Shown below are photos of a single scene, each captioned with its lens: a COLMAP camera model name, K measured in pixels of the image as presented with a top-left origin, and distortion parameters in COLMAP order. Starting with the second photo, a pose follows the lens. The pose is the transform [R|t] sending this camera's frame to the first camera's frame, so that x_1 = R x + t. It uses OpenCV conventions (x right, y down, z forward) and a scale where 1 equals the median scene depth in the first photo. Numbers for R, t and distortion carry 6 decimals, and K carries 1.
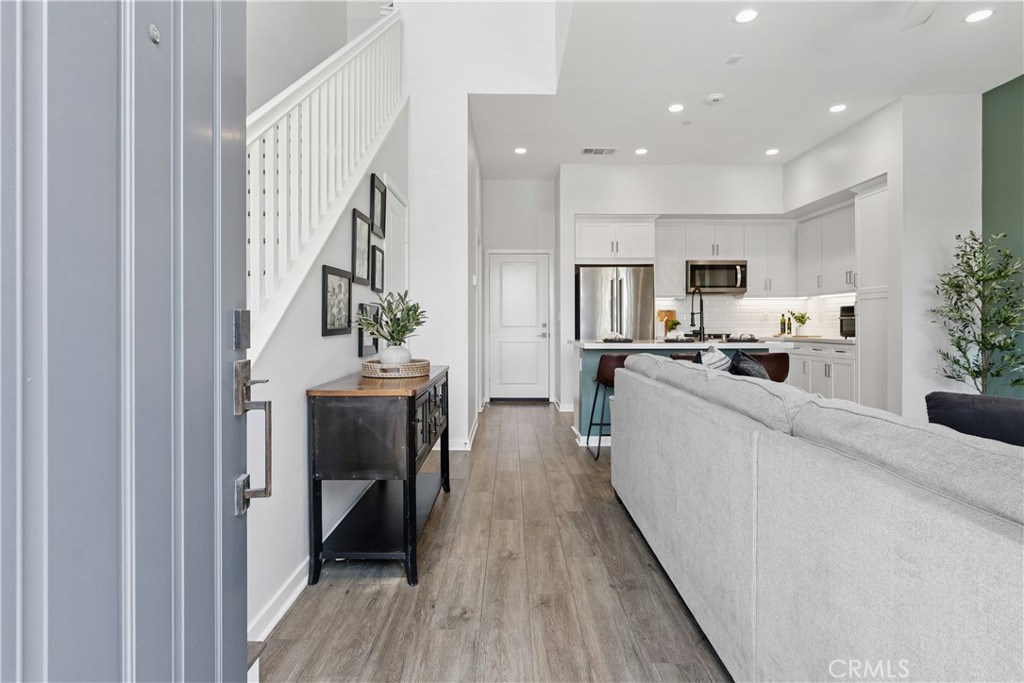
lens RADIAL K [[535.1, 0, 512.9], [0, 535.1, 324.3], [0, 0, 1]] dist [-0.002023, -0.000121]
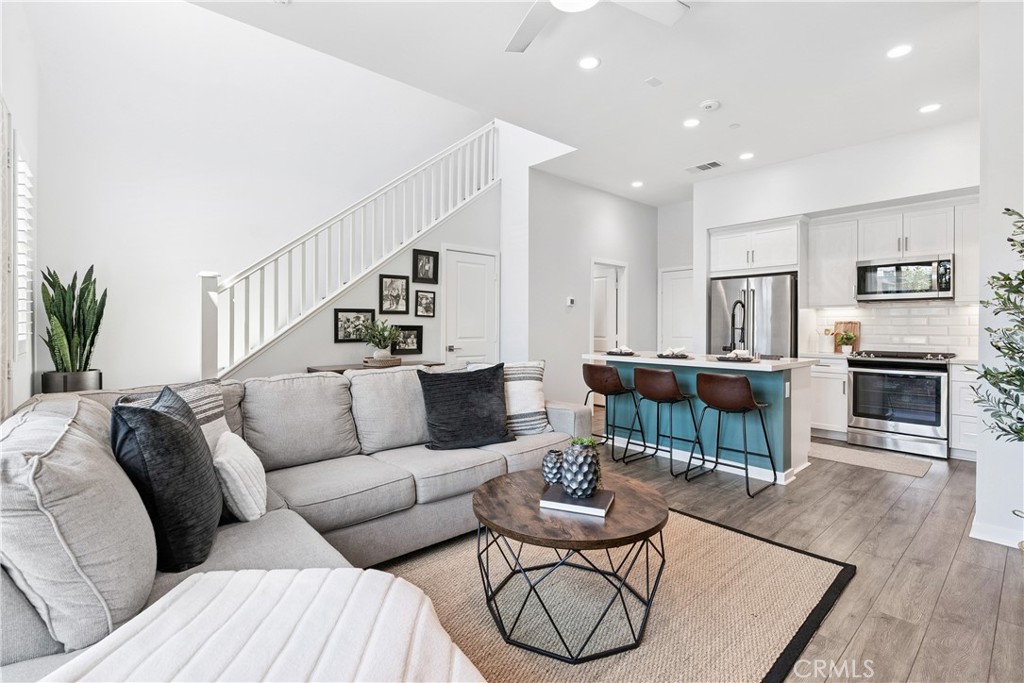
lens RADIAL K [[477.6, 0, 513.8], [0, 477.6, 327.1], [0, 0, 1]] dist [0.000481, 0.000241]
pose [[0.643414, 0.005624, -0.765498, 1.057317], [-0.006559, 0.999977, 0.001833, -0.032969], [0.765491, 0.003841, 0.643436, 0.242465]]
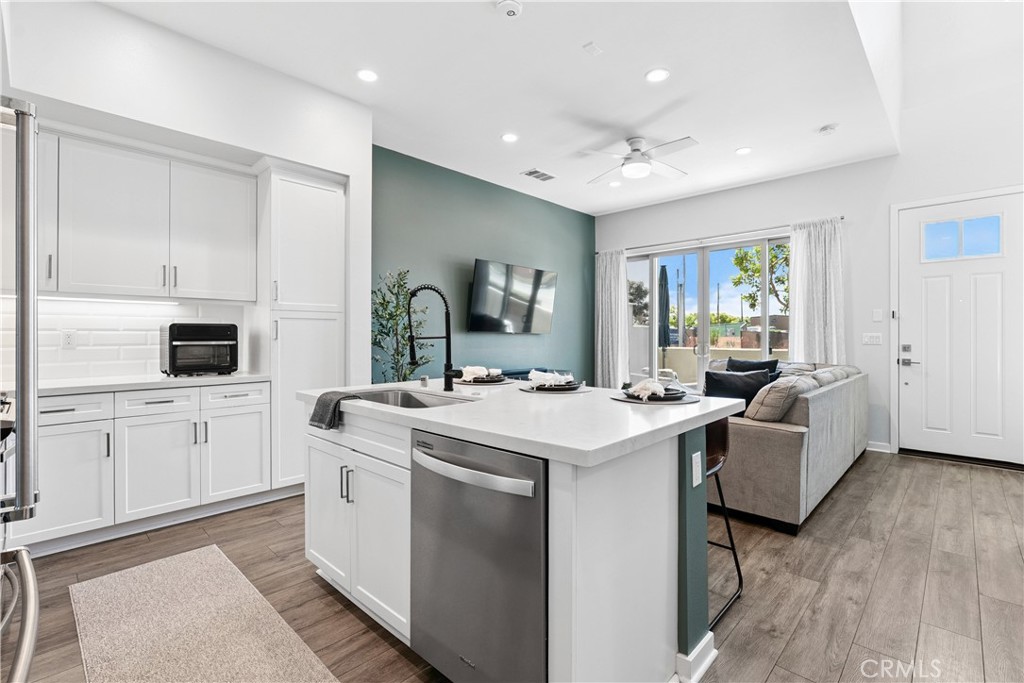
lens RADIAL K [[465.8, 0, 511.5], [0, 465.8, 335.4], [0, 0, 1]] dist [0.000495, 0.000679]
pose [[-0.717877, 0.002606, 0.696165, -0.022391], [0.001077, 0.999996, -0.002632, -0.032138], [-0.696169, -0.001140, -0.717877, 1.839177]]
